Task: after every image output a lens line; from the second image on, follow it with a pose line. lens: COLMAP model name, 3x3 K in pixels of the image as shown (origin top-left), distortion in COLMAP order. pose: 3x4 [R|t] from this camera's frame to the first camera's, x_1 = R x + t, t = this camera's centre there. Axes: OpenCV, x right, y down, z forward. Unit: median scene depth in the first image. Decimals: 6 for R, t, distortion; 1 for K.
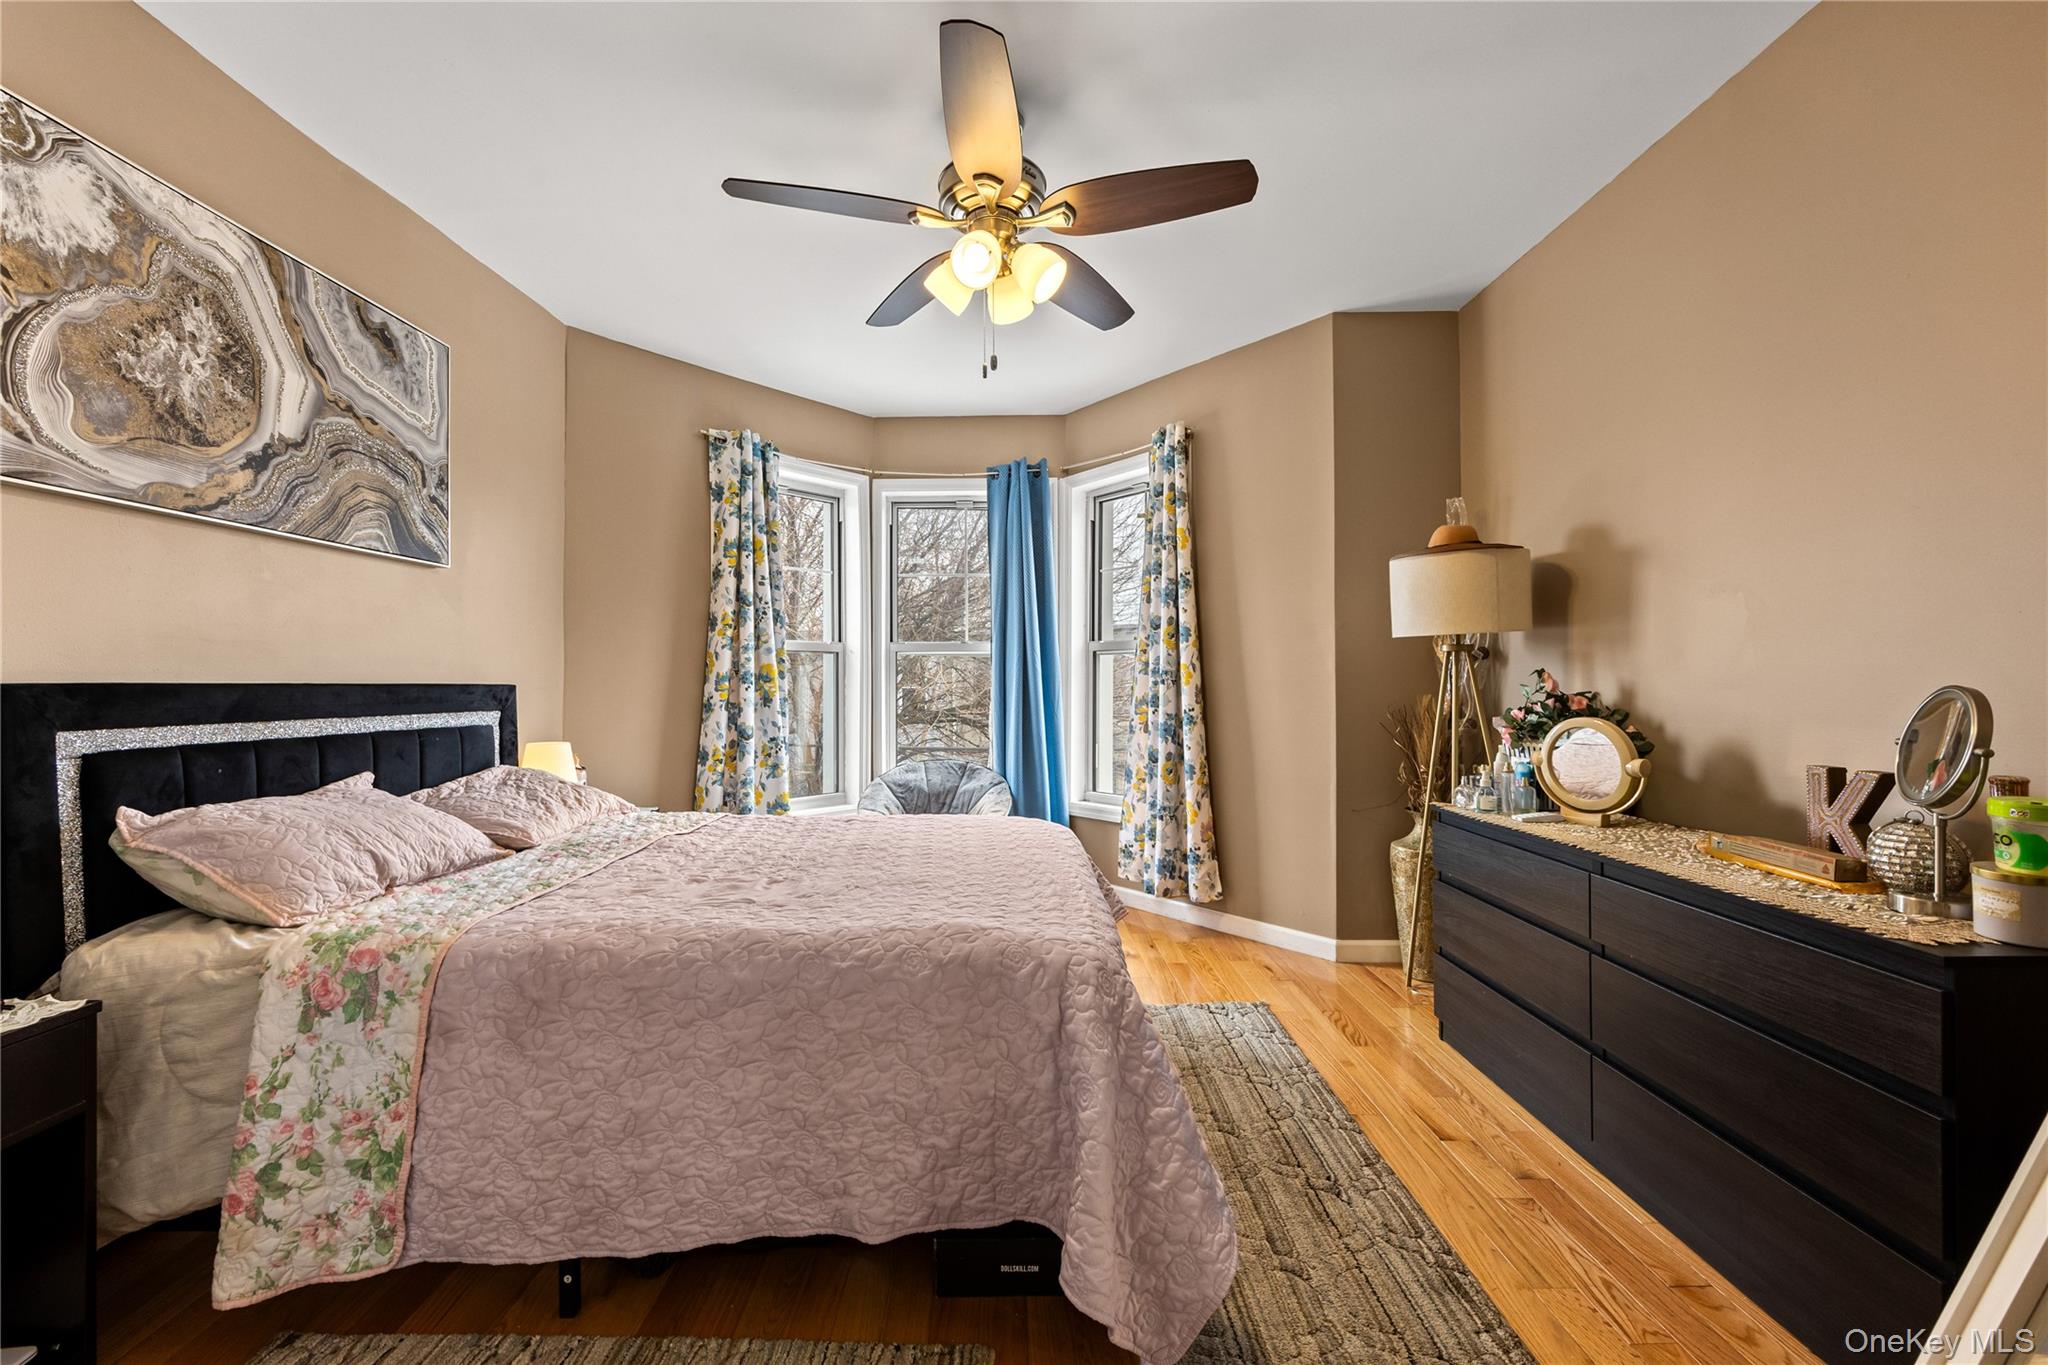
lens RADIAL K [[833.0, 0, 1012.0], [0, 833.0, 685.9], [0, 0, 1]] dist [-0.009711, 0.000128]
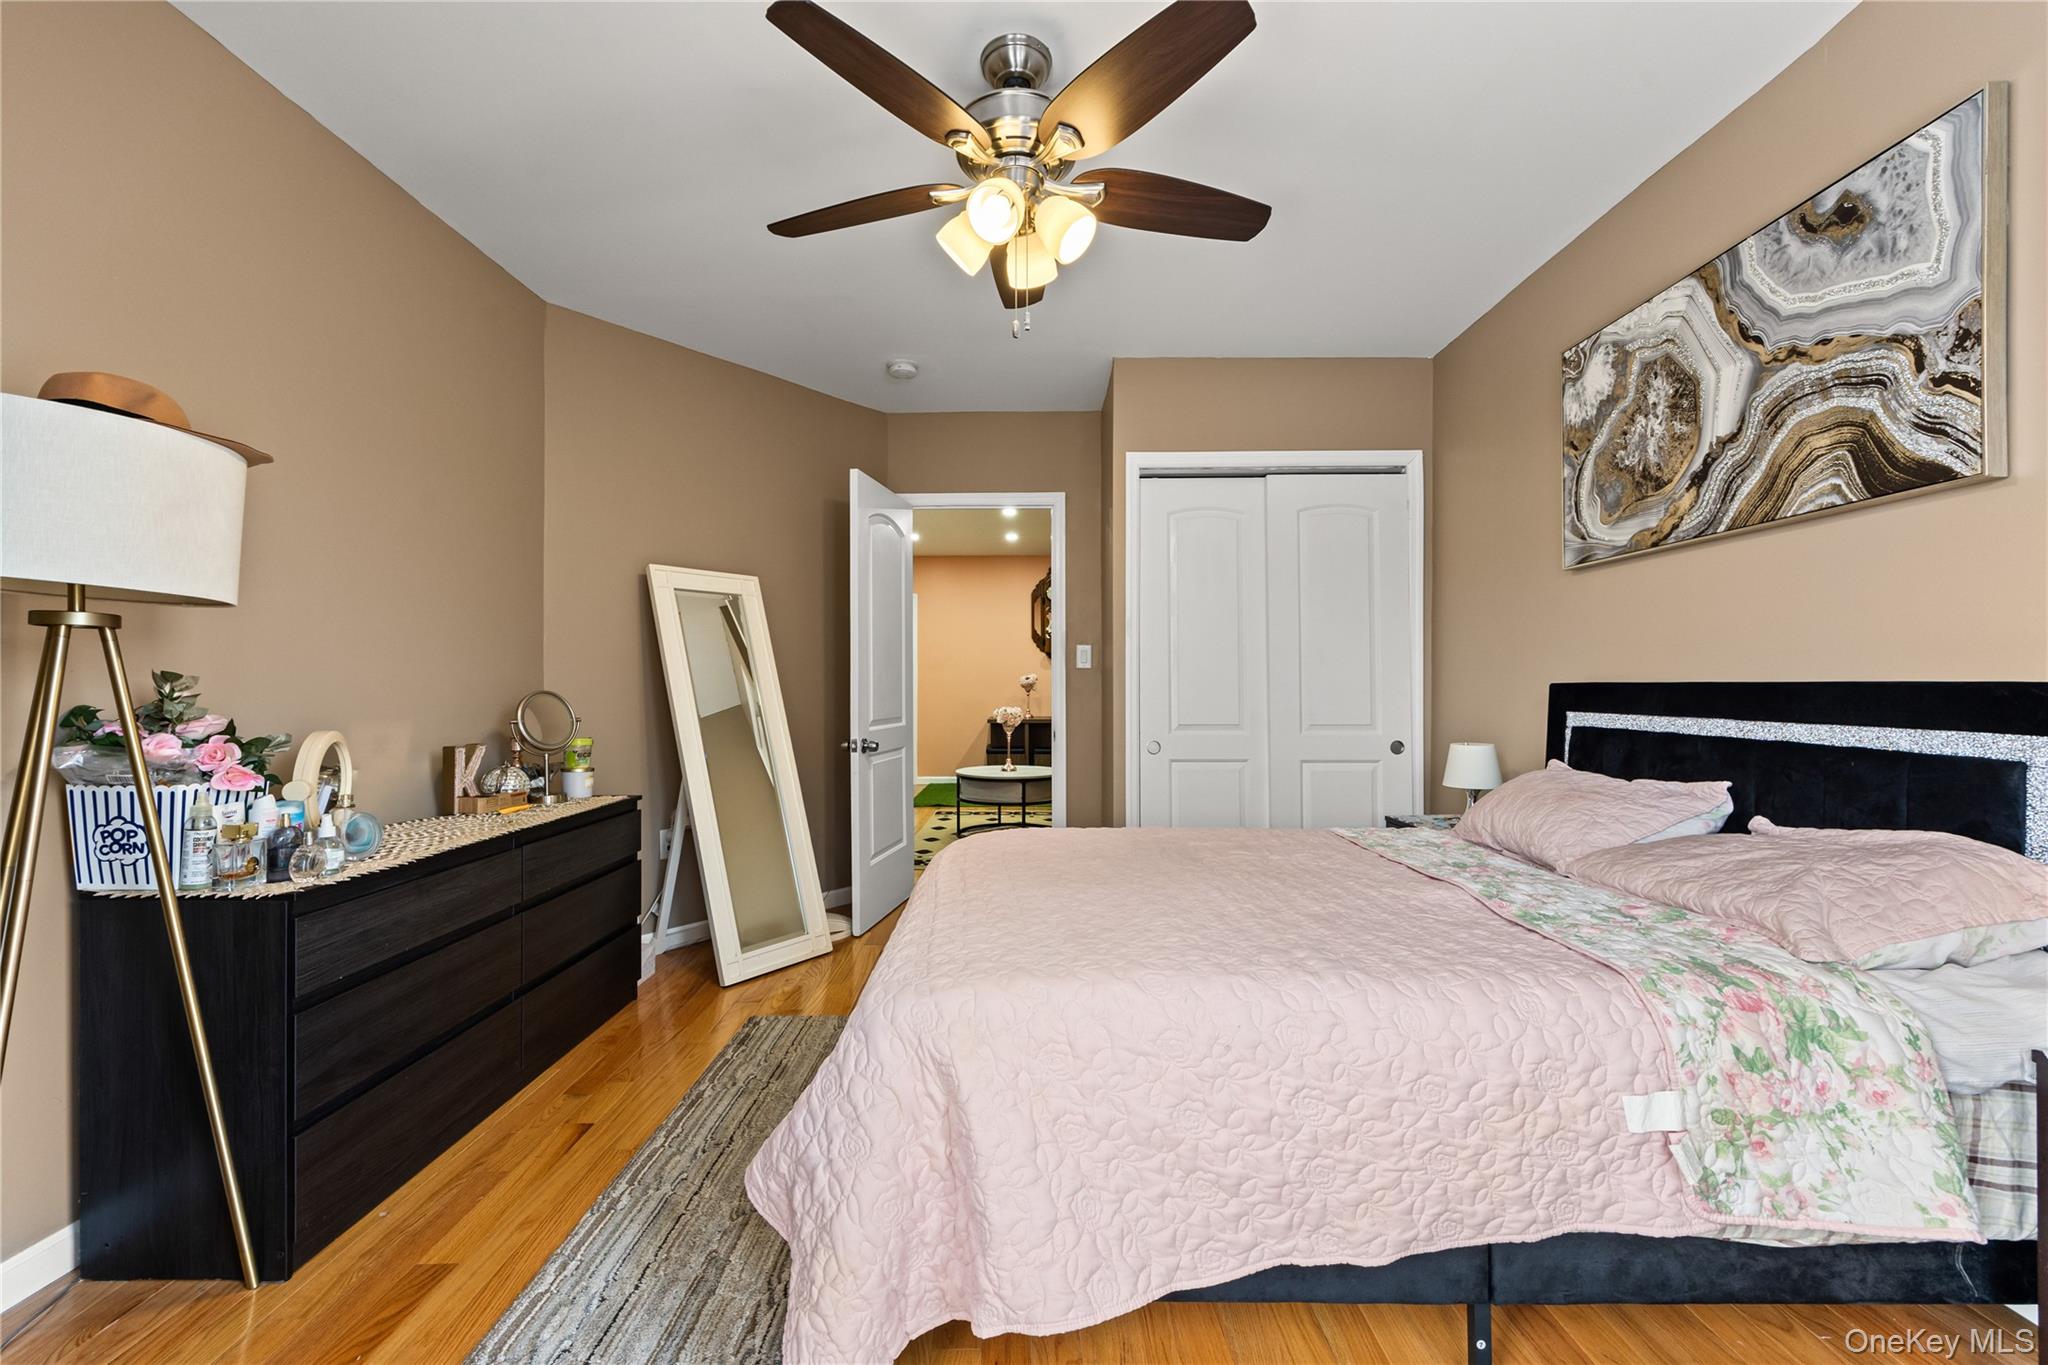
lens RADIAL K [[833.0, 0, 1012.0], [0, 833.0, 685.9], [0, 0, 1]] dist [-0.009711, 0.000128]
pose [[-0.999972, 0.007432, 0.000752, -0.014477], [0.007434, 0.999968, 0.002939, -0.007770], [-0.000730, 0.002945, -0.999995, 2.052035]]
